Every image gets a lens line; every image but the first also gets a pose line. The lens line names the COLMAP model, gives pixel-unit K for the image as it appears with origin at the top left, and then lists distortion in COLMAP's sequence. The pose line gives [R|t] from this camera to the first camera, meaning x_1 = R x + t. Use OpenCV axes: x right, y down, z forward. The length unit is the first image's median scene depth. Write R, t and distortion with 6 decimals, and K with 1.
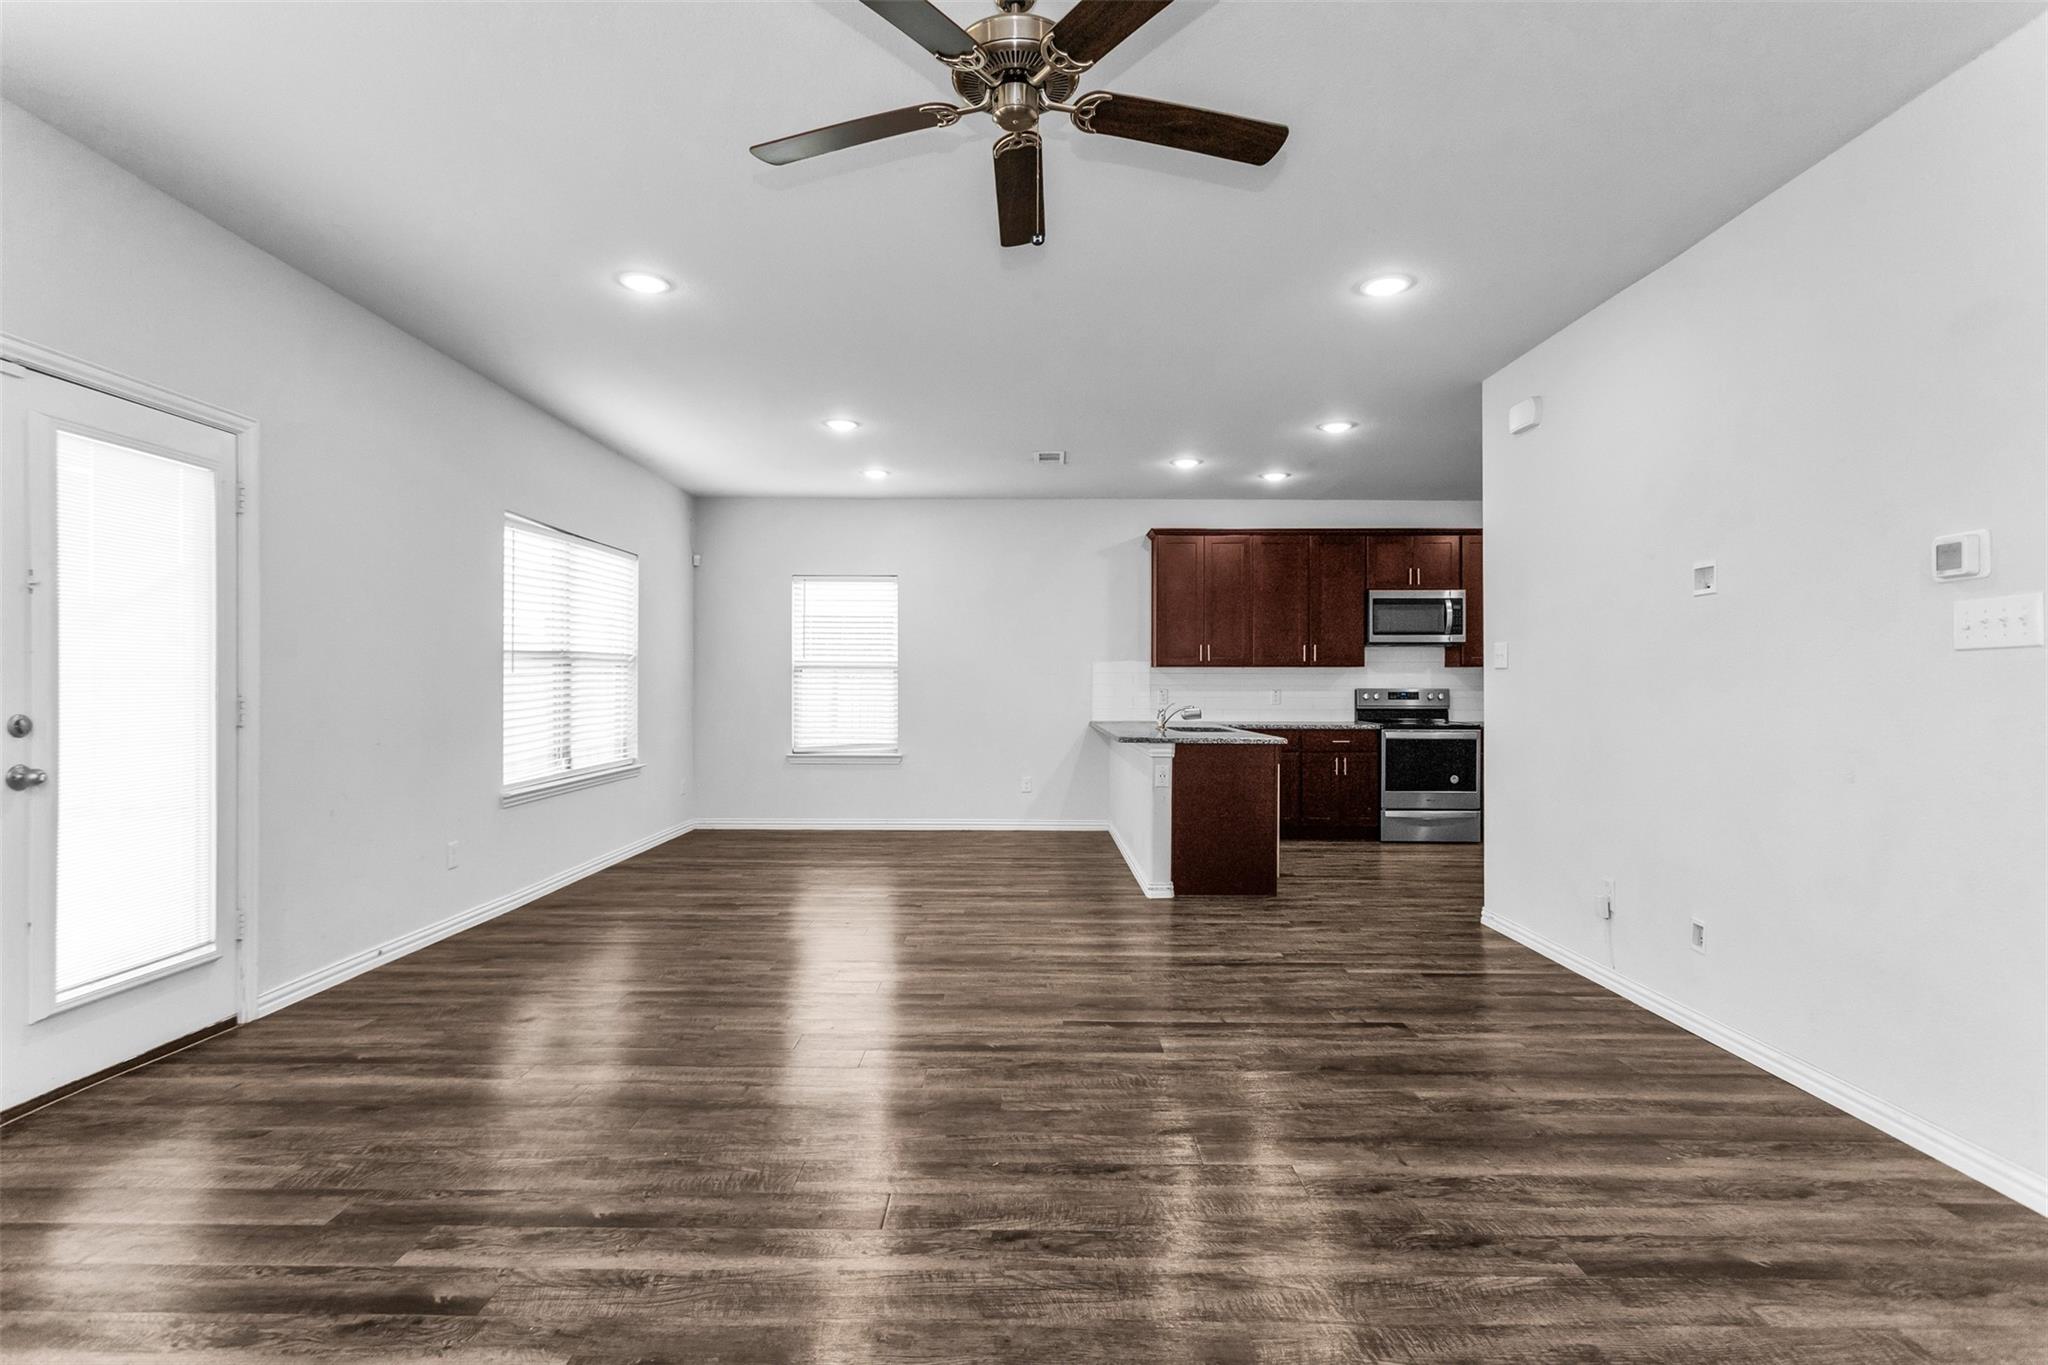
lens RADIAL K [[988.9, 0, 1019.7], [0, 988.9, 683.3], [0, 0, 1]] dist [0.002877, 0.000106]
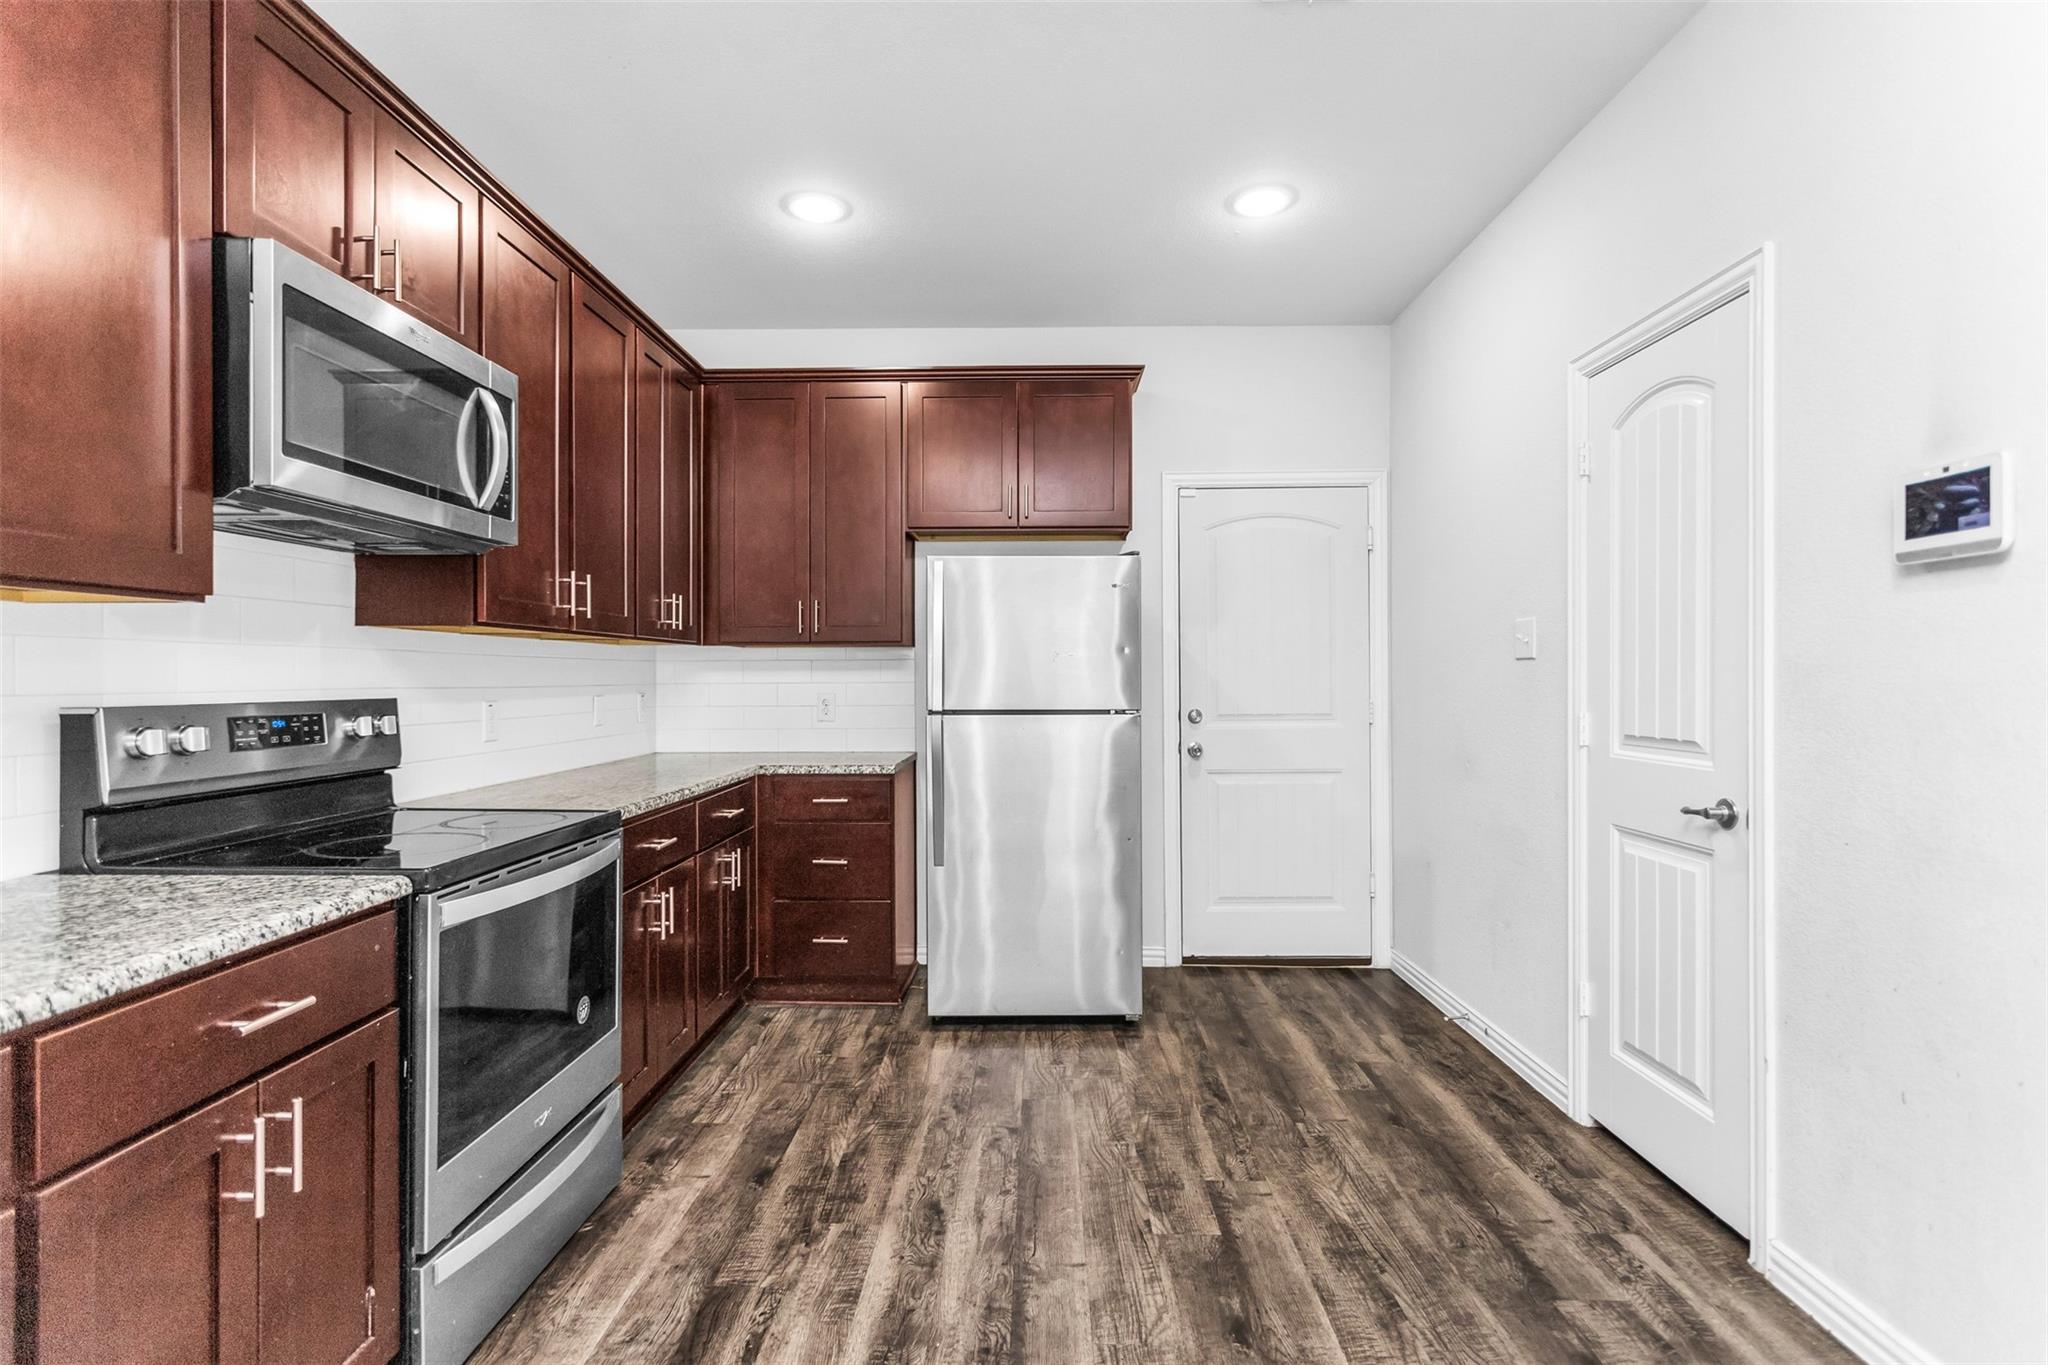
lens RADIAL K [[985.3, 0, 1018.8], [0, 985.3, 682.5], [0, 0, 1]] dist [0.002554, 0.000583]
pose [[0.021260, -0.007297, 0.999747, 0.271806], [-0.001701, 0.999972, 0.007335, -0.003146], [-0.999773, -0.001857, 0.021247, 1.543094]]
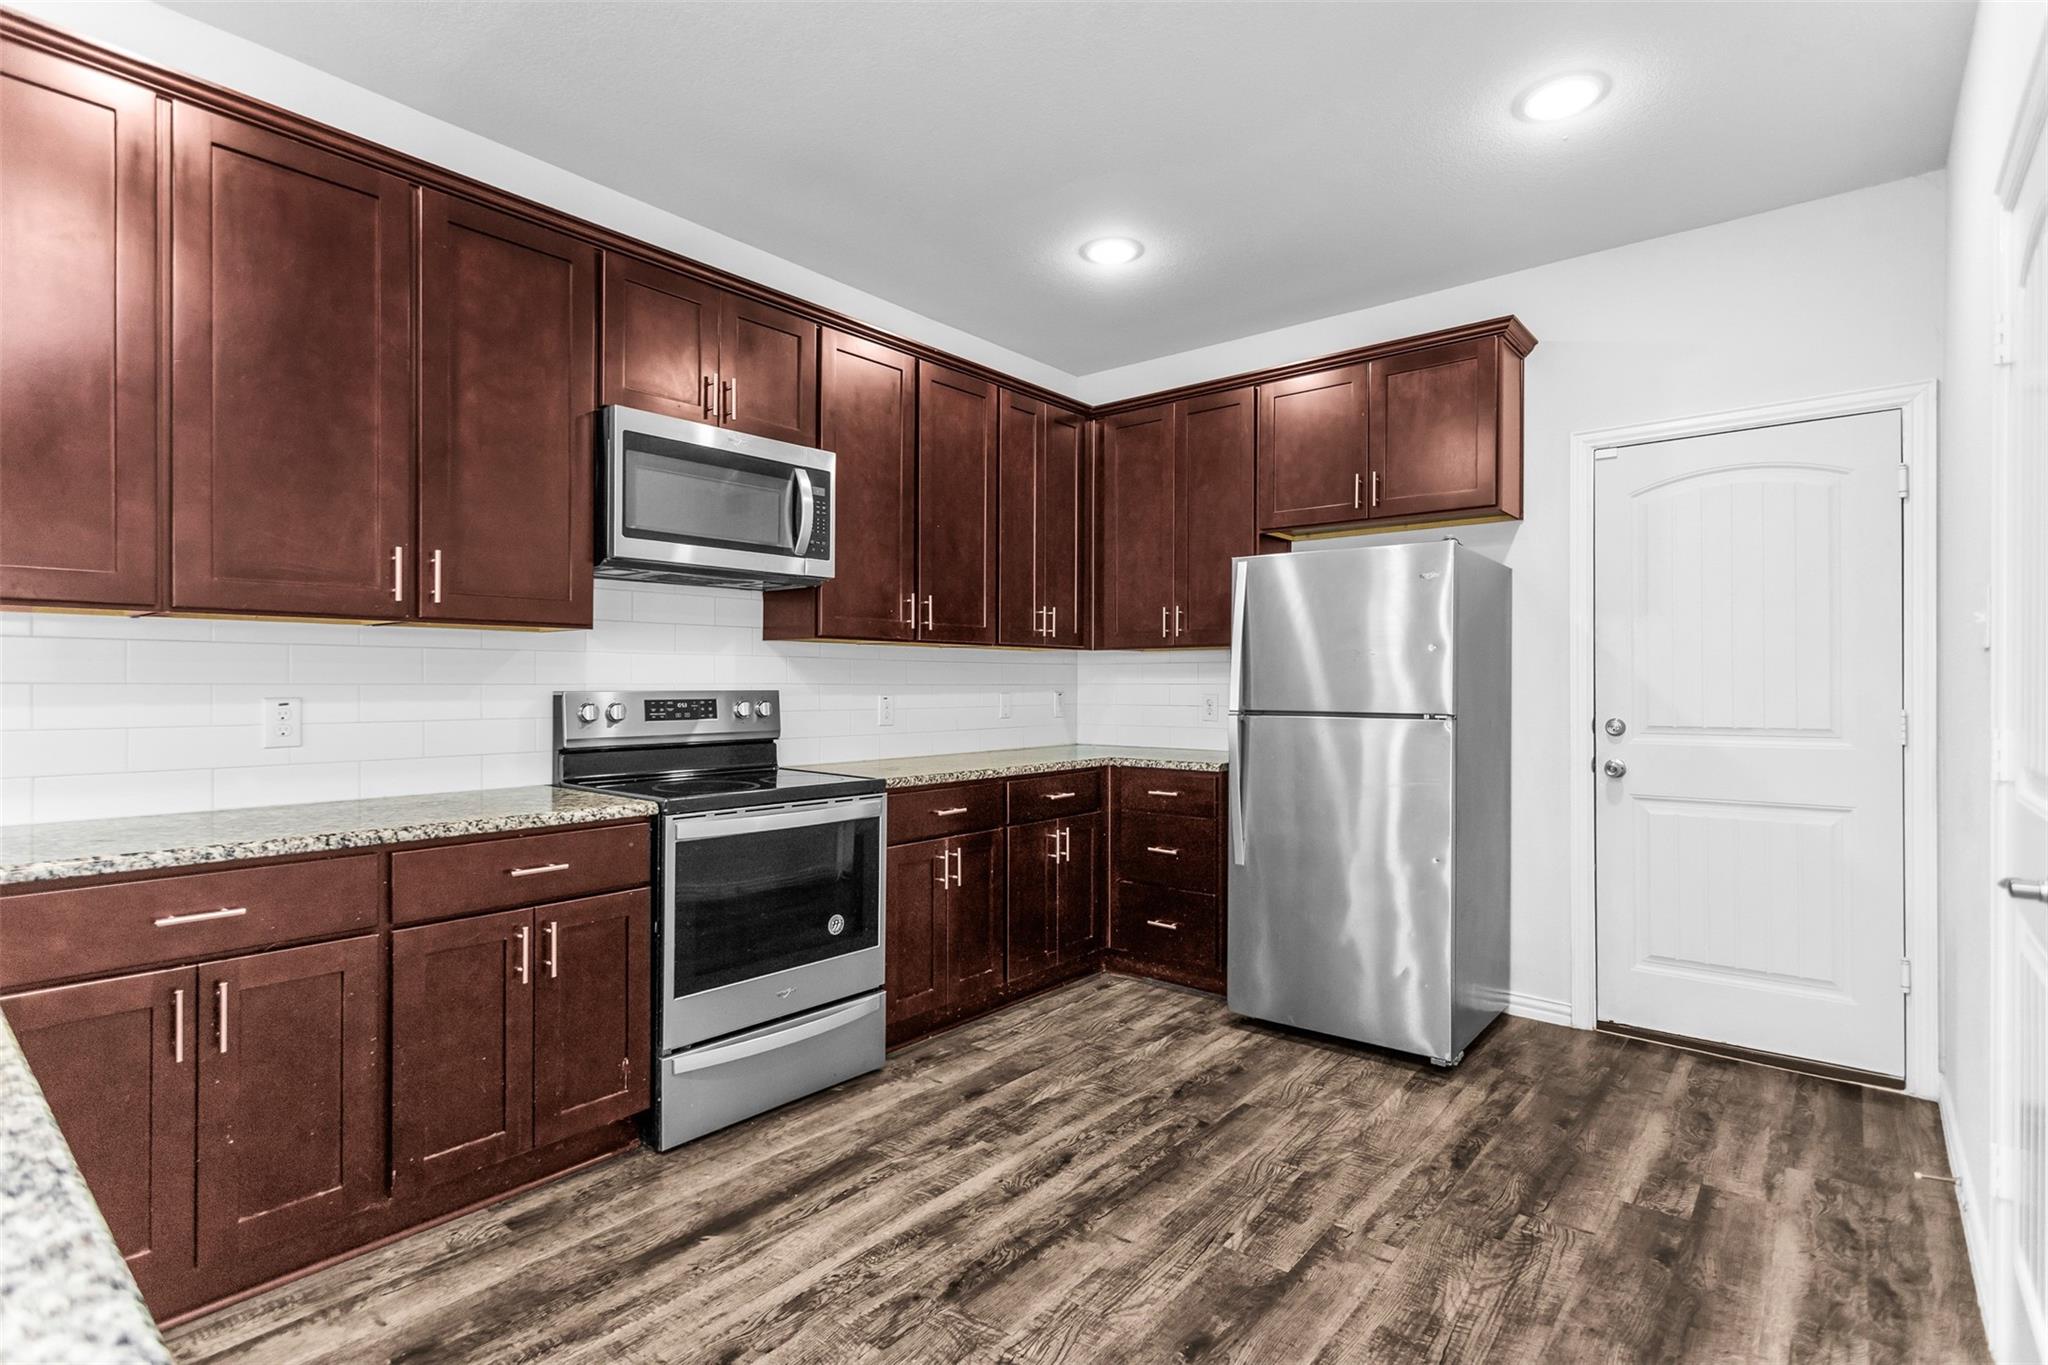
lens RADIAL K [[988.9, 0, 1019.7], [0, 988.9, 683.3], [0, 0, 1]] dist [0.002877, 0.000106]
pose [[0.640619, -0.000607, 0.767858, 0.333413], [-0.003796, 0.999985, 0.003957, 0.000731], [-0.767849, -0.005449, 0.640607, 1.240545]]
